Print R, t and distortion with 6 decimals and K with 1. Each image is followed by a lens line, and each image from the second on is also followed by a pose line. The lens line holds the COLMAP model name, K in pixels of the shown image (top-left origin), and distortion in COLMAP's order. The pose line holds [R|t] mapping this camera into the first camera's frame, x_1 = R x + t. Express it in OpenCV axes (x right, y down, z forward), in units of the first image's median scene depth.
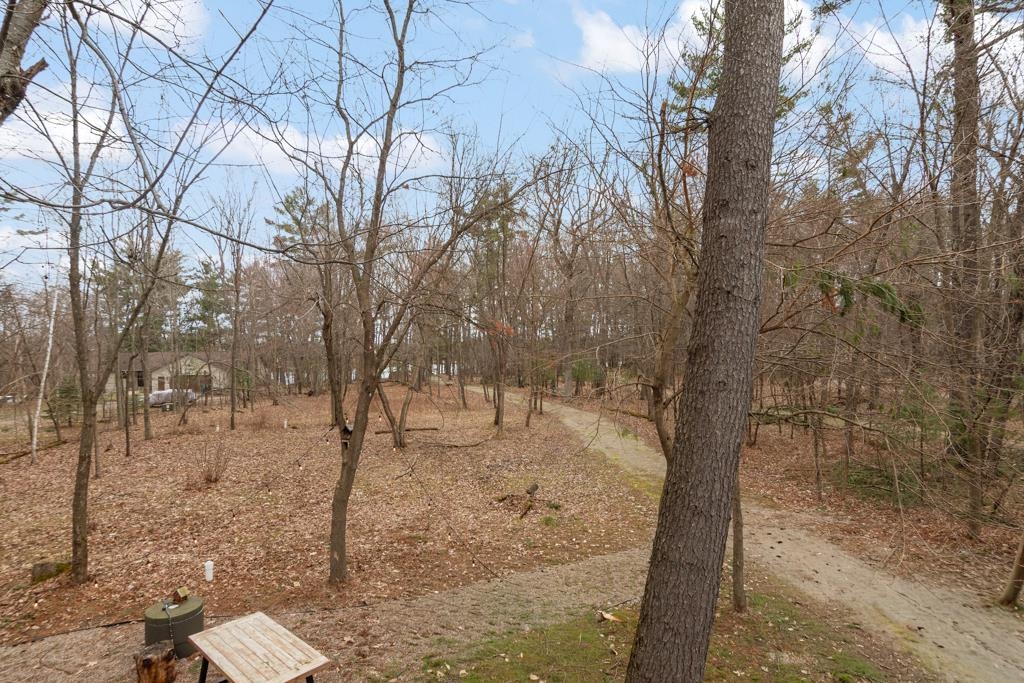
lens RADIAL K [[526.6, 0, 508.0], [0, 526.6, 339.0], [0, 0, 1]] dist [-0.029707, 0.007519]
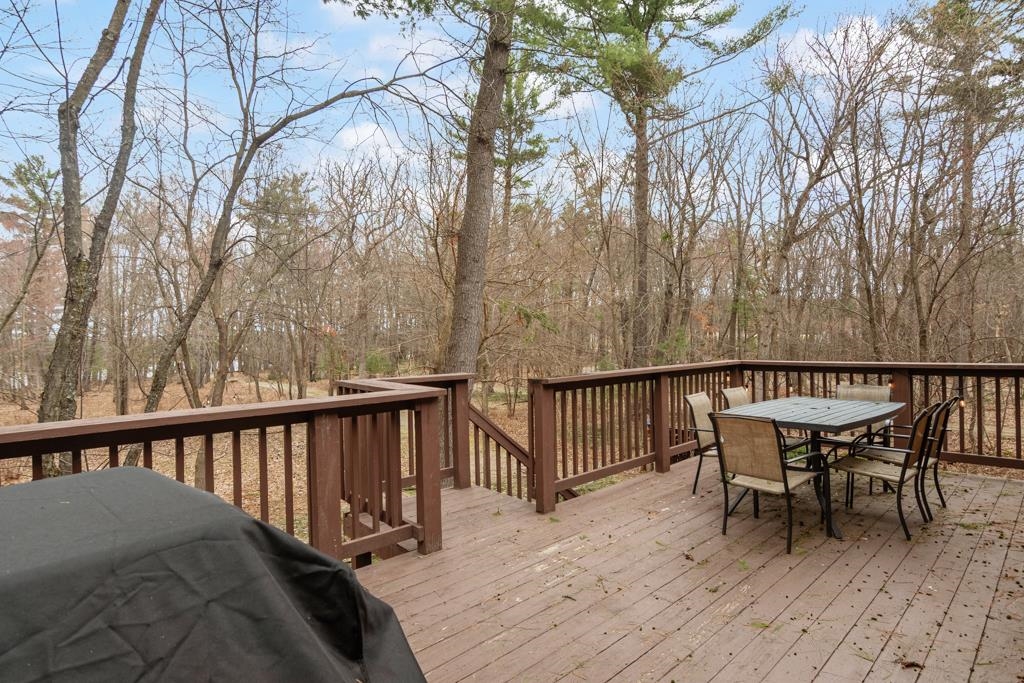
lens RADIAL K [[526.6, 0, 510.4], [0, 526.6, 339.3], [0, 0, 1]] dist [-0.029707, 0.007519]
pose [[0.919867, -0.006255, 0.392180, -0.031419], [0.000708, 0.999898, 0.014287, -0.004822], [-0.392230, -0.012865, 0.919777, -0.129097]]
